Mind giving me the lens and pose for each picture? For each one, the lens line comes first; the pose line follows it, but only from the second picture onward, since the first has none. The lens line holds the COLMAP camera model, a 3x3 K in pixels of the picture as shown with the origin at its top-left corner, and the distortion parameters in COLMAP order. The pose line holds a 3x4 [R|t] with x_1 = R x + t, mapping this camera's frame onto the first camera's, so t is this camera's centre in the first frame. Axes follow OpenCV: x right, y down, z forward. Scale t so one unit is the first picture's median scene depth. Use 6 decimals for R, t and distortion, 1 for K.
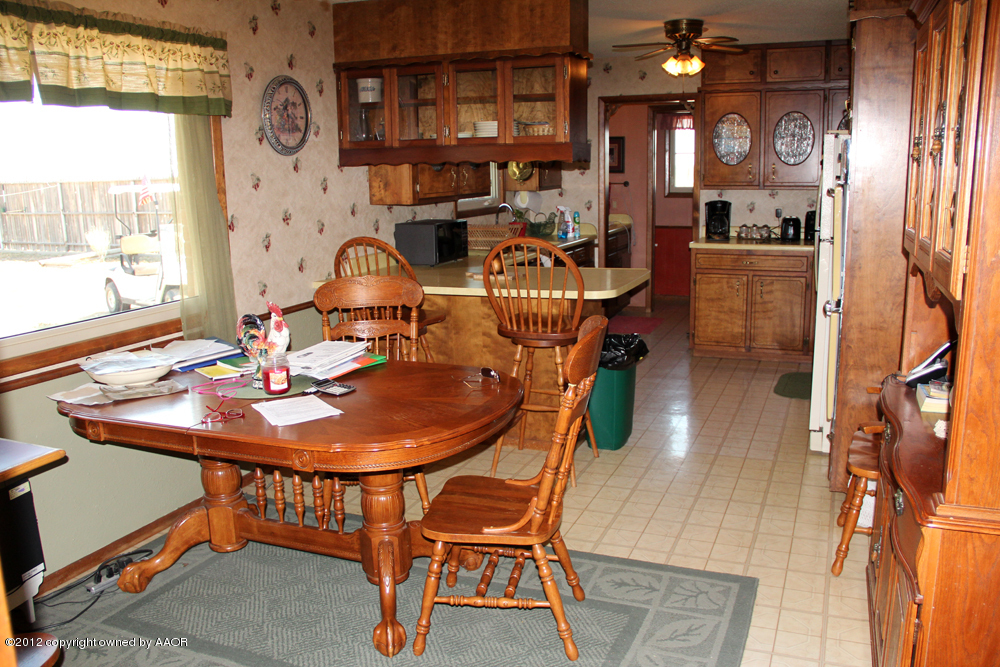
lens RADIAL K [[889.6, 0, 506.1], [0, 889.6, 330.5], [0, 0, 1]] dist [-0.108132, 0.106198]
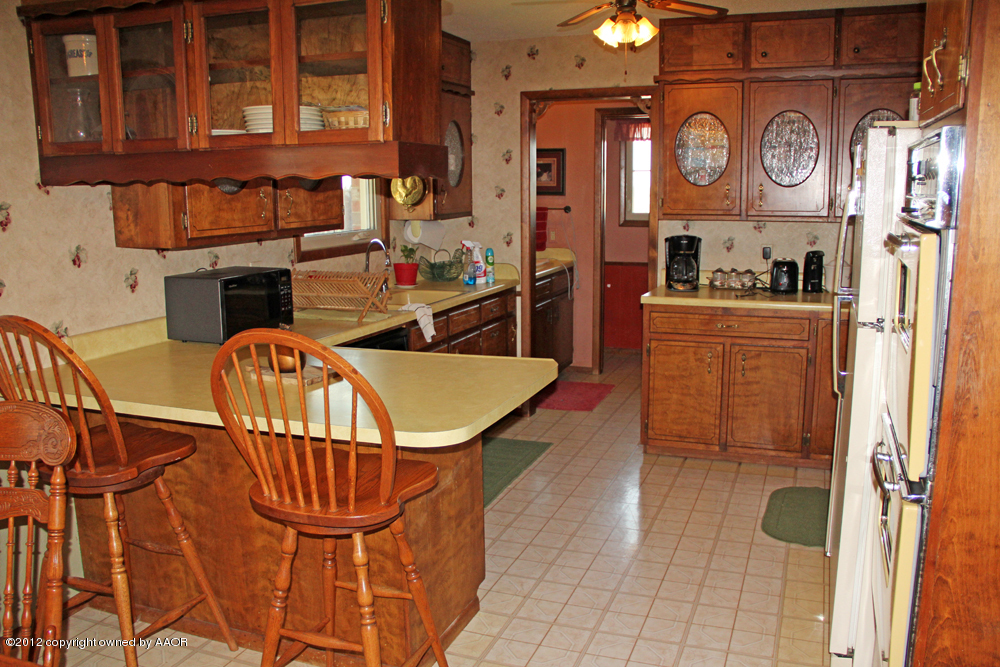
lens RADIAL K [[889.6, 0, 498.4], [0, 889.6, 341.1], [0, 0, 1]] dist [-0.108132, 0.106198]
pose [[0.999826, 0.004688, 0.018041, 0.082427], [-0.004492, 0.999931, -0.010853, -0.055776], [-0.018090, 0.010770, 0.999778, 0.302362]]
